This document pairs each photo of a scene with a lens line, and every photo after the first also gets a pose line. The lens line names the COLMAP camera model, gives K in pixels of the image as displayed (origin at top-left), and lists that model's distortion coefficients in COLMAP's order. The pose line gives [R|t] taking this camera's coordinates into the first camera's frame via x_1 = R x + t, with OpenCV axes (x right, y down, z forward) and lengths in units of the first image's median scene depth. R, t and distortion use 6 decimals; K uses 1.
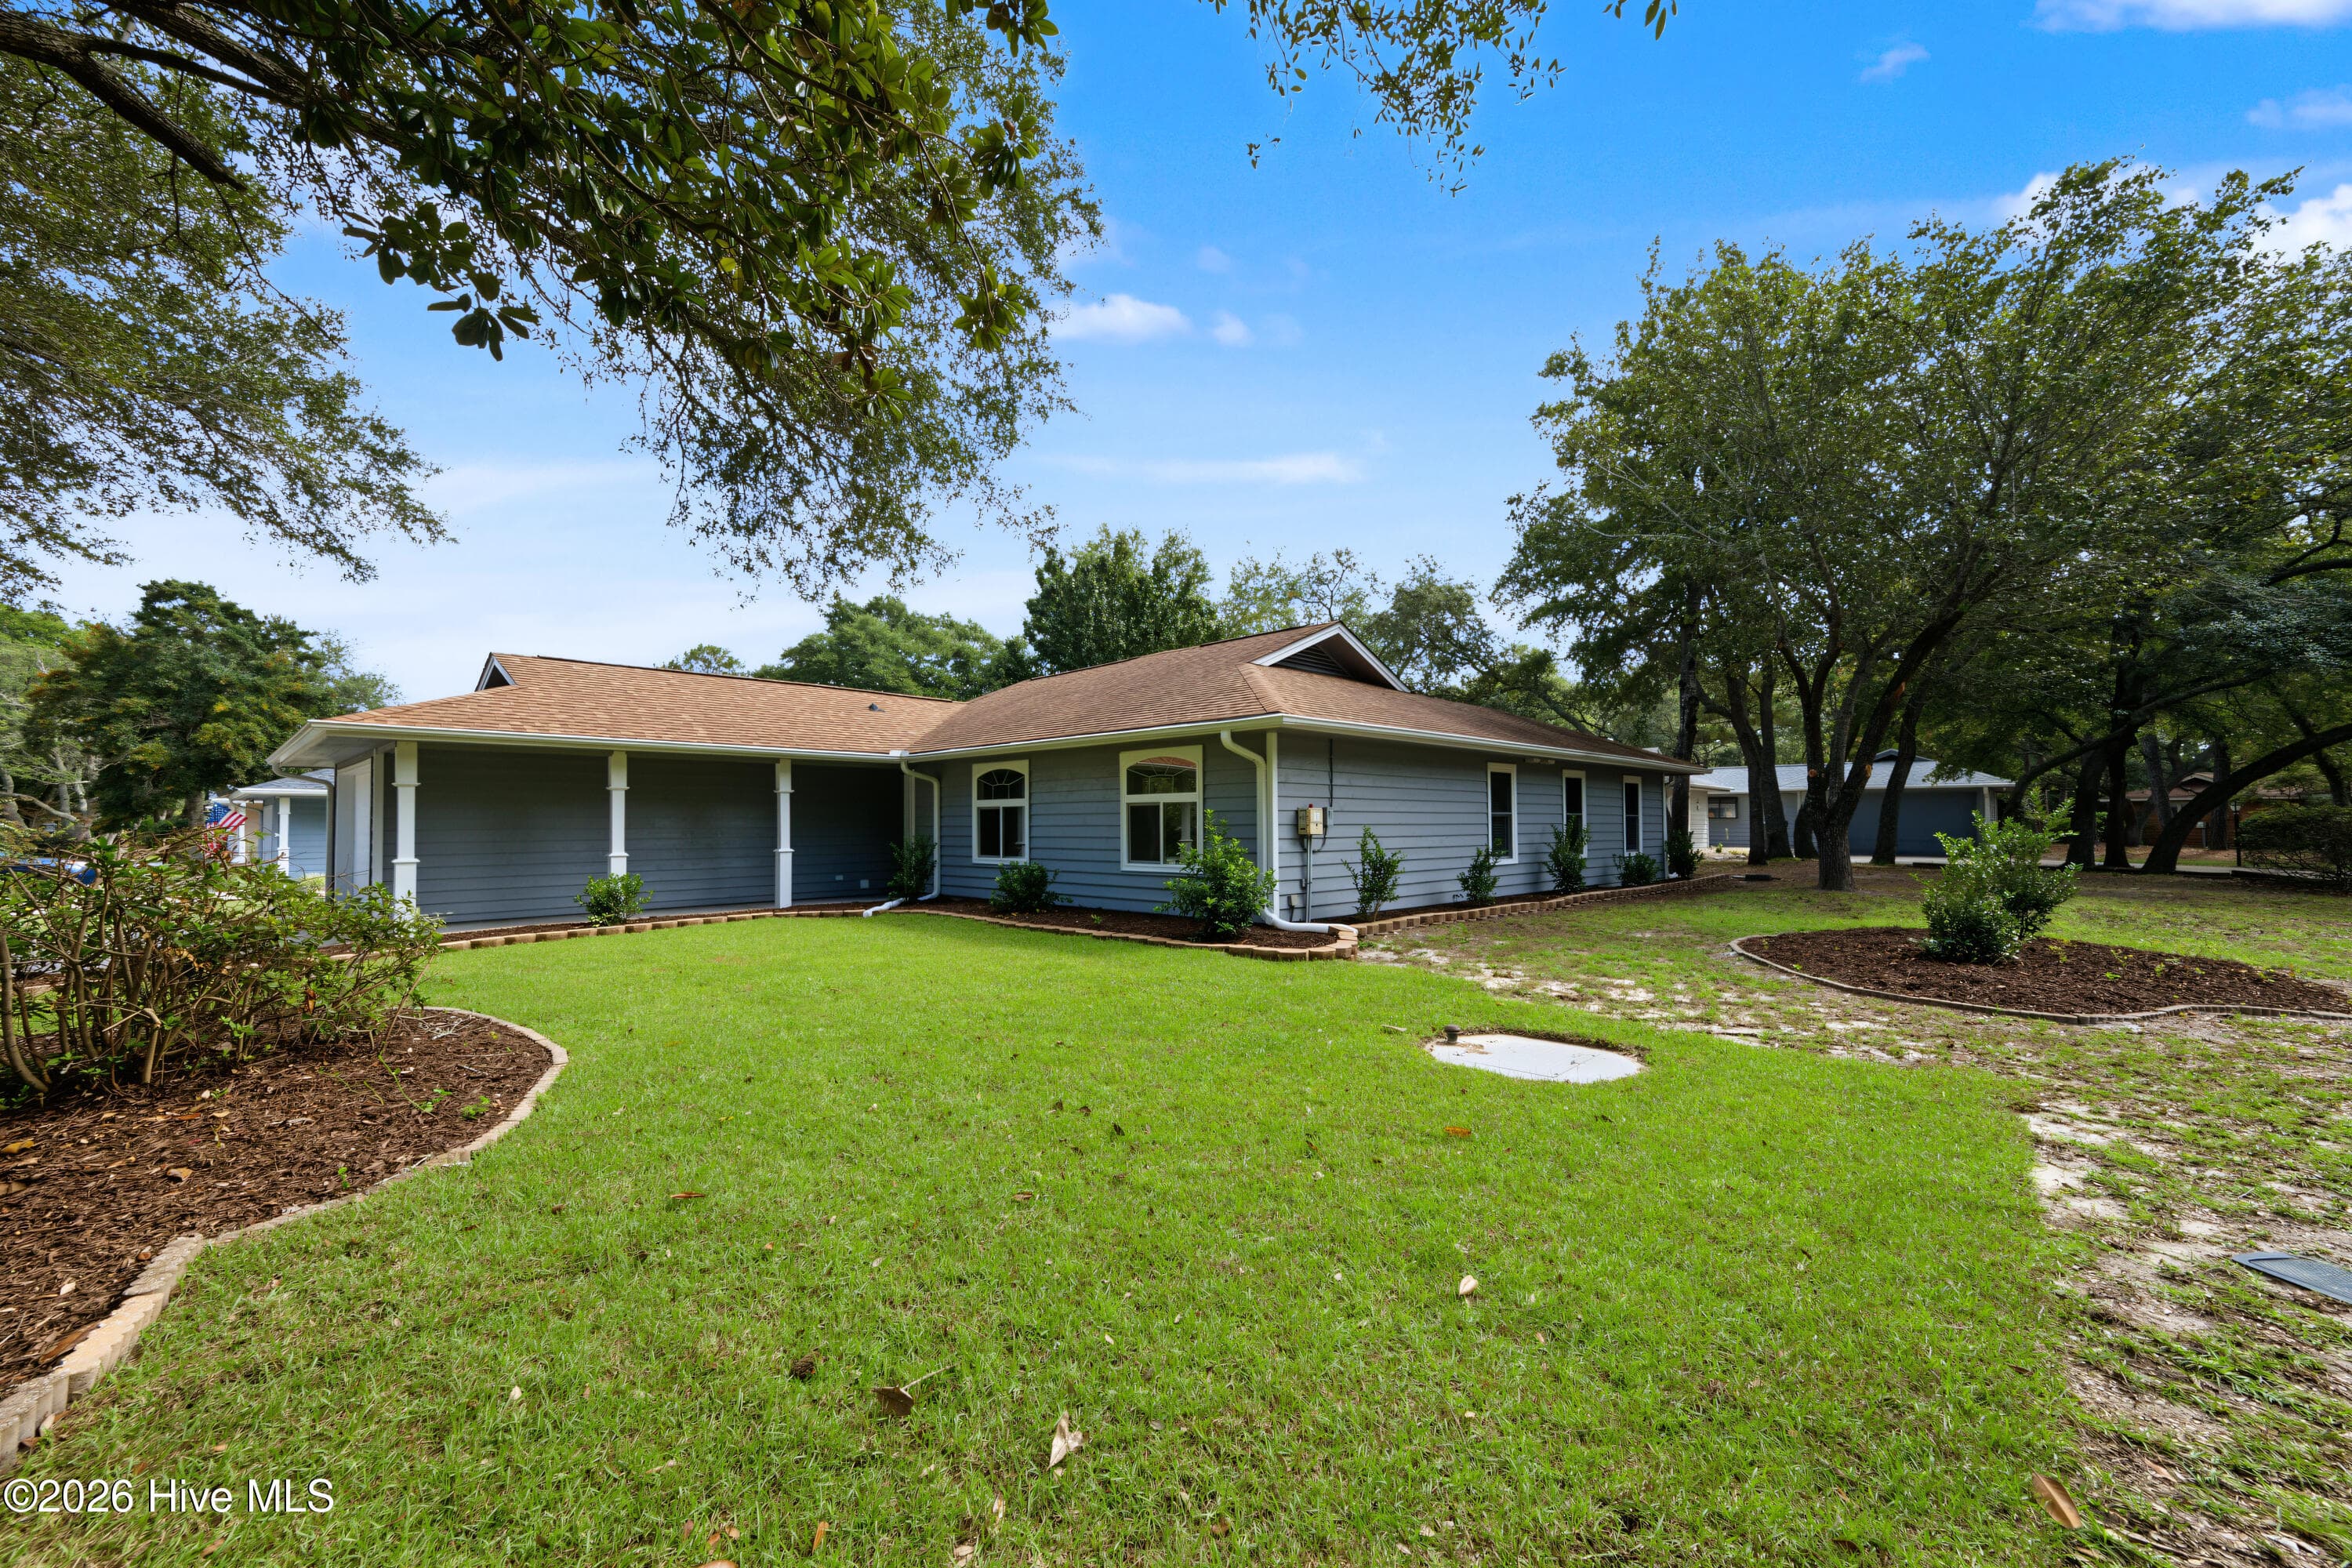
lens RADIAL K [[978.0, 0, 1176.0], [0, 978.0, 784.0], [0, 0, 1]] dist [0.039808, 0.000325]
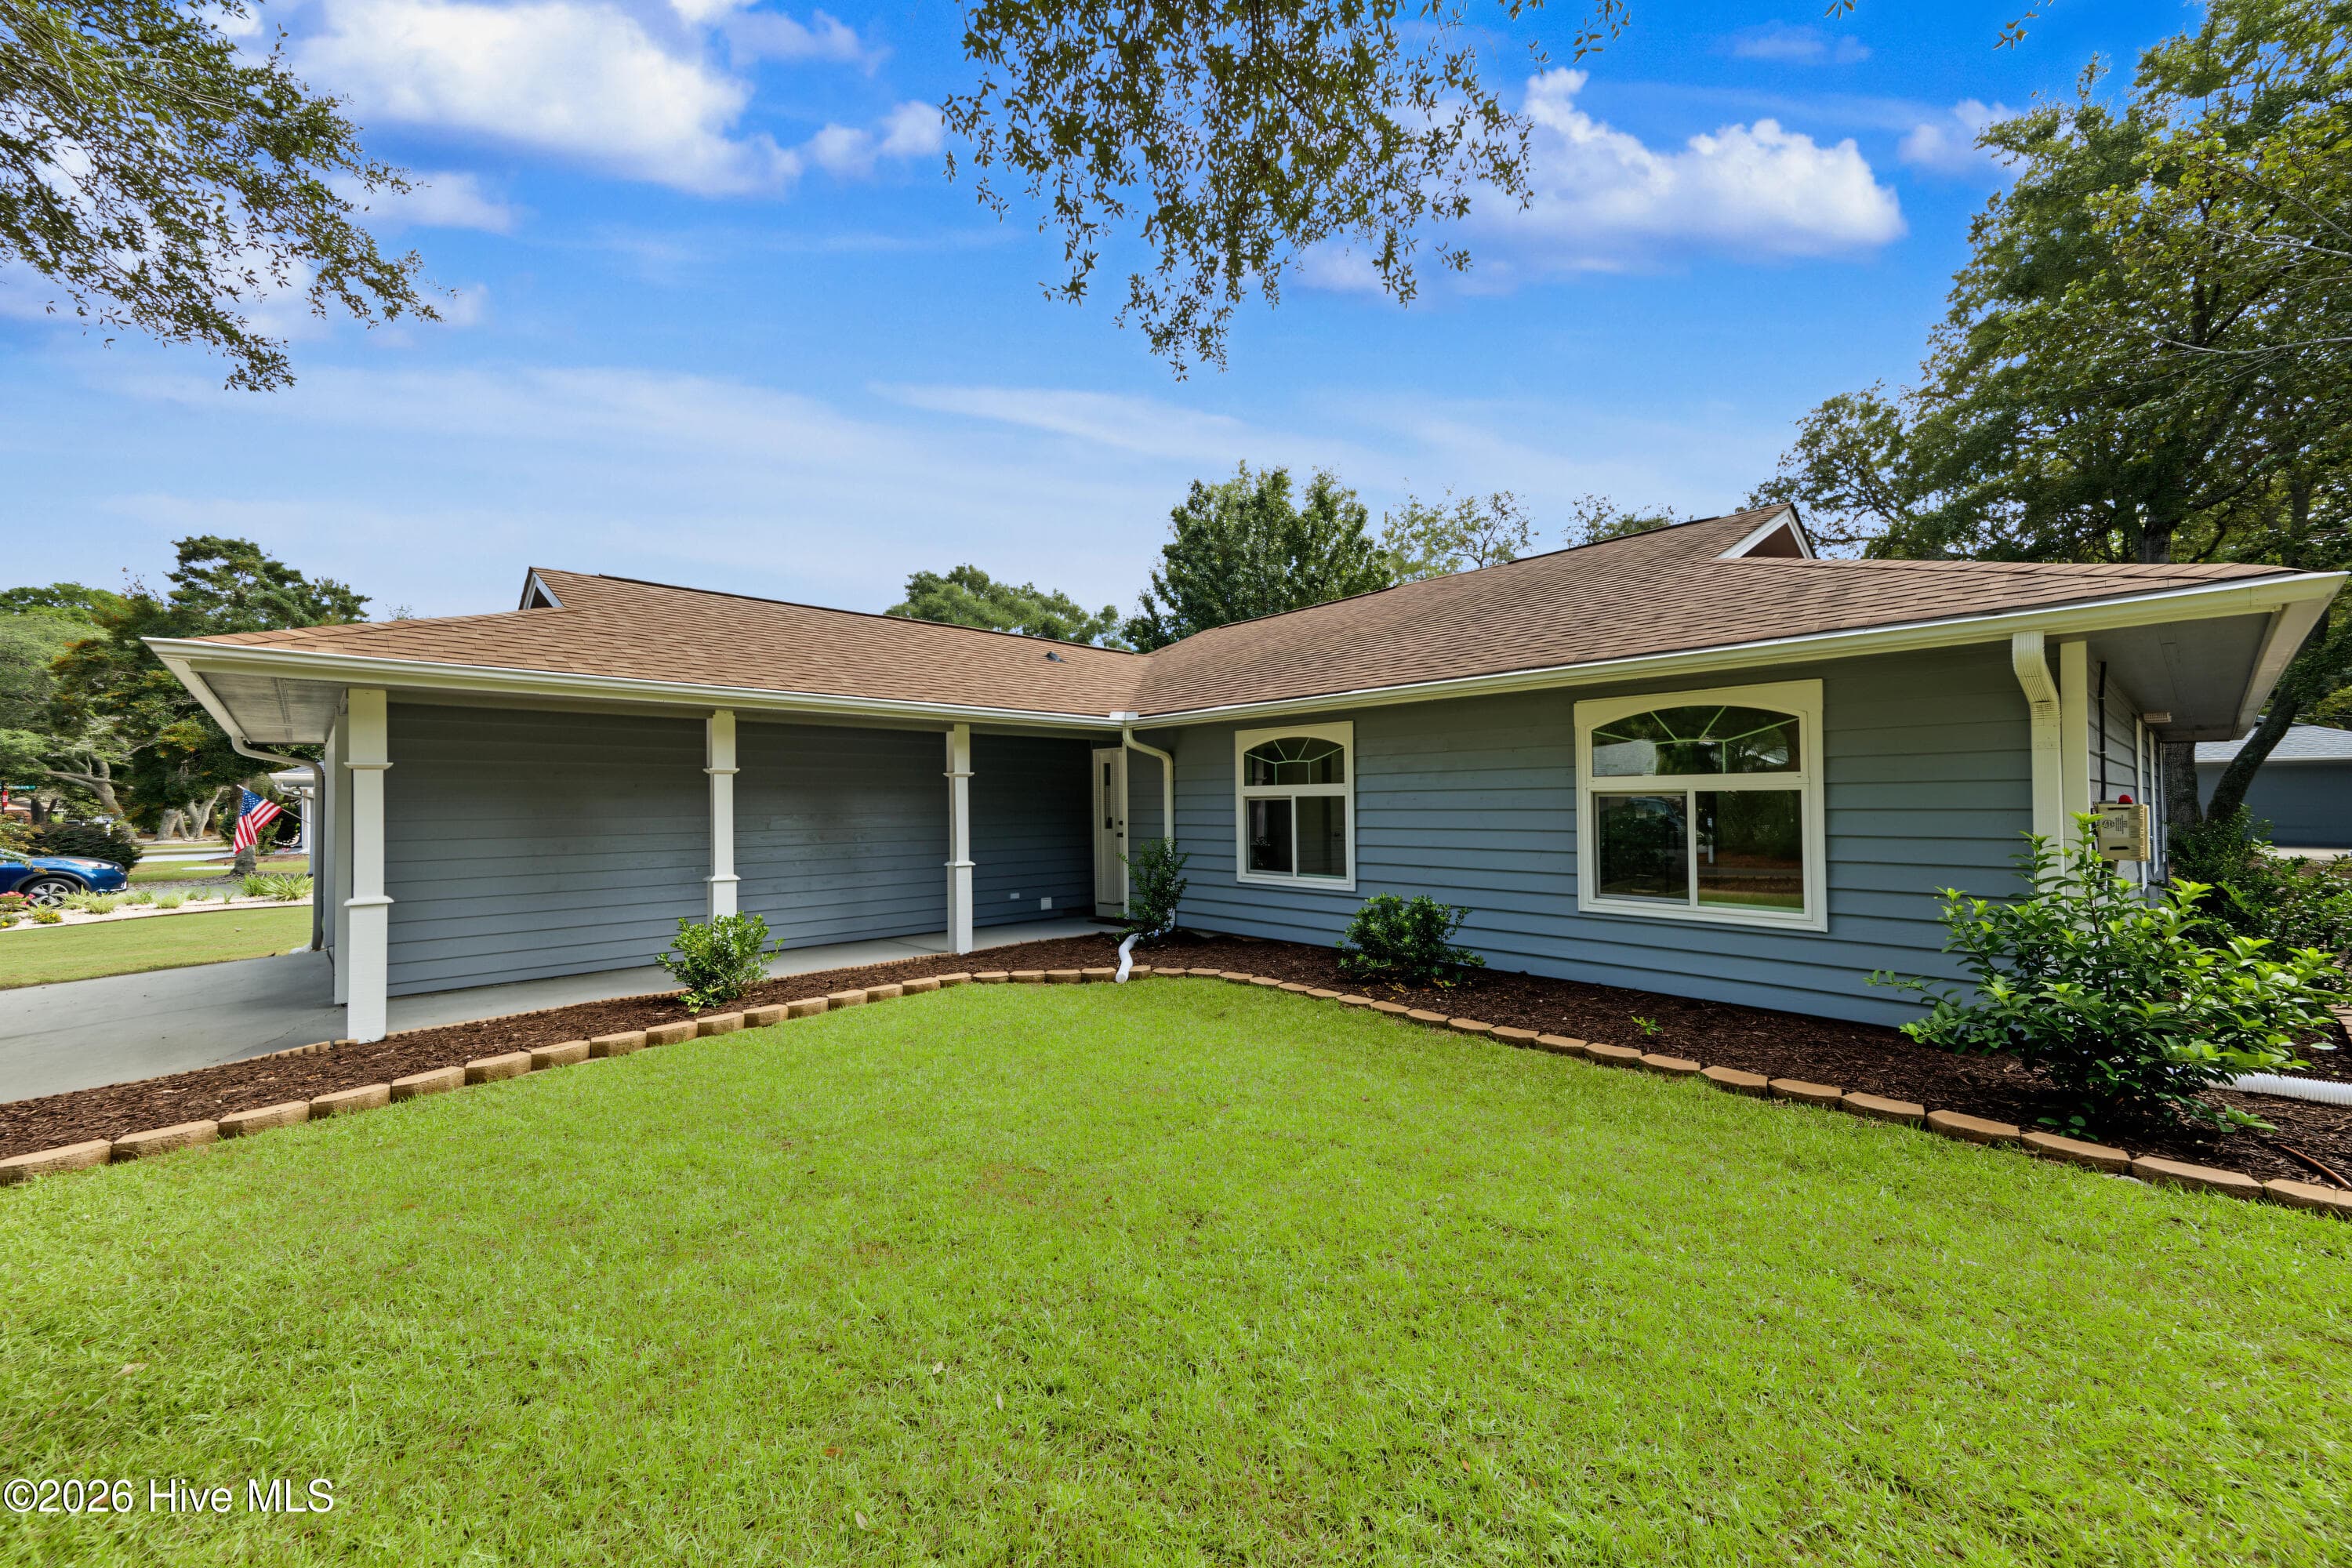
lens RADIAL K [[978.0, 0, 1176.0], [0, 978.0, 784.0], [0, 0, 1]] dist [0.039808, 0.000325]
pose [[0.998210, -0.005110, -0.059590, -0.209255], [0.006324, 0.999776, 0.020207, 0.001529], [0.059473, -0.020547, 0.998018, 0.344859]]
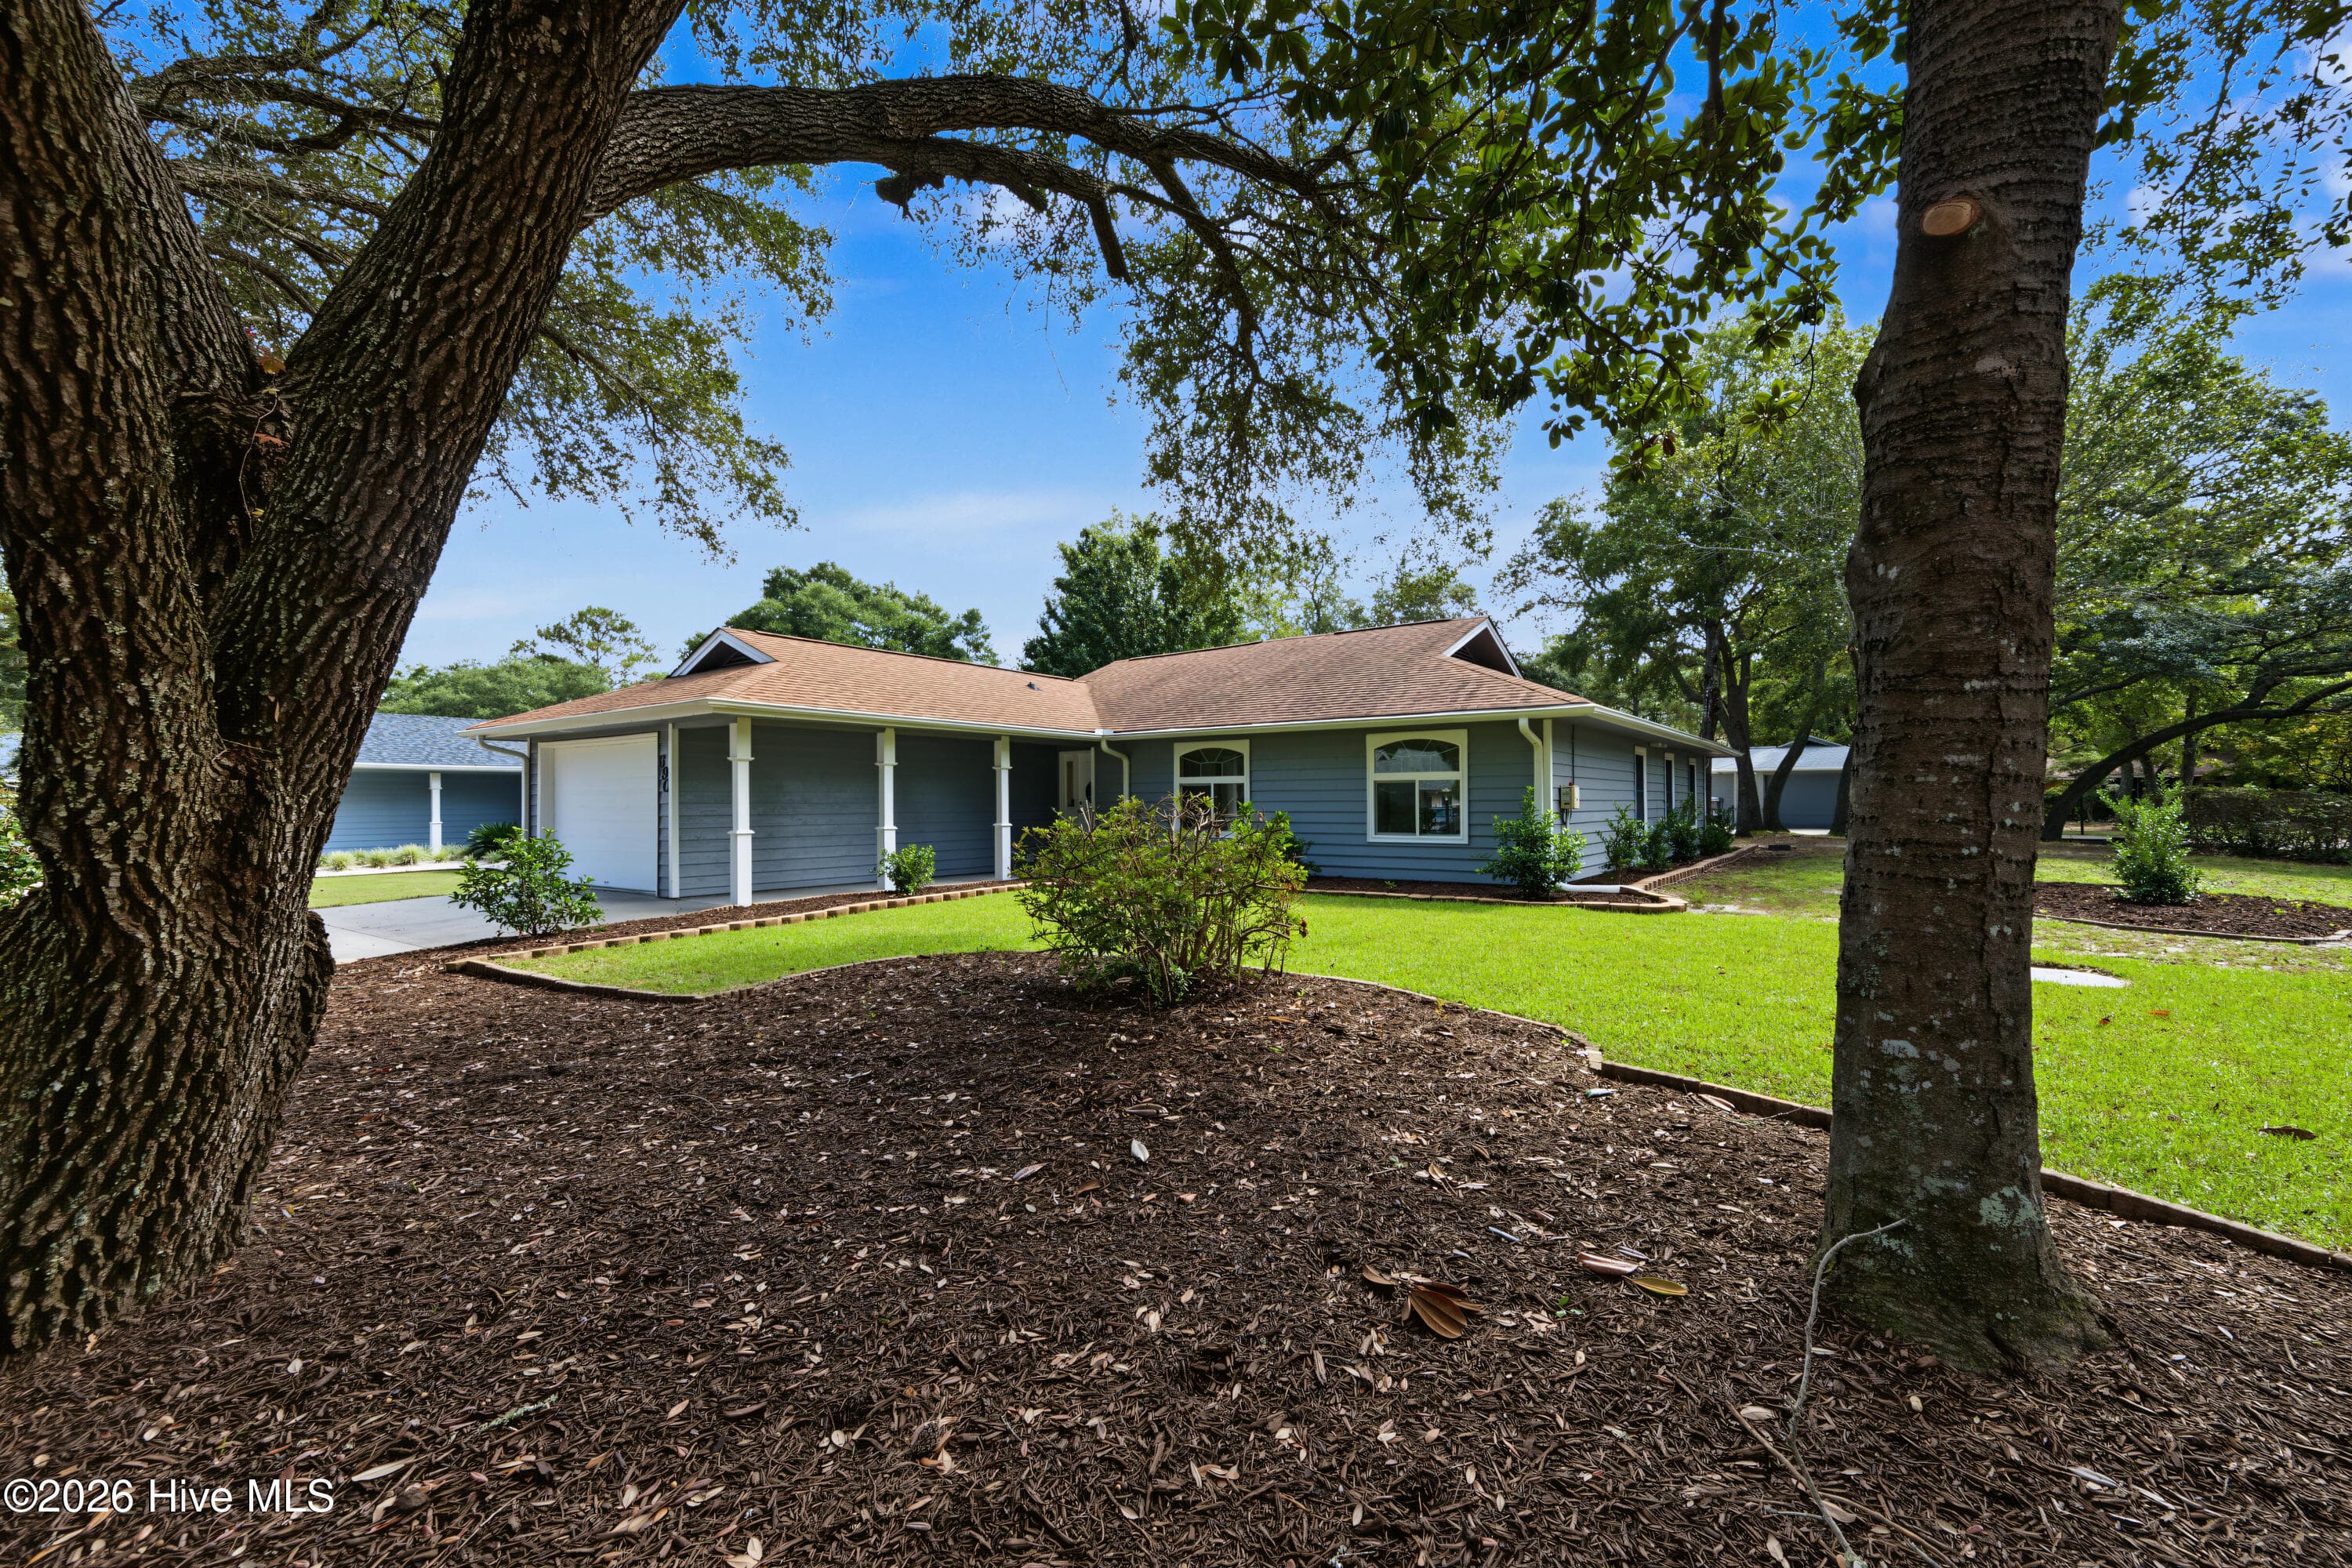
lens RADIAL K [[978.0, 0, 1176.0], [0, 978.0, 784.0], [0, 0, 1]] dist [0.039808, 0.000325]
pose [[0.993503, 0.004797, 0.113708, -0.328549], [-0.007760, 0.999641, 0.025625, -0.003470], [-0.113544, -0.026341, 0.993184, -0.070062]]
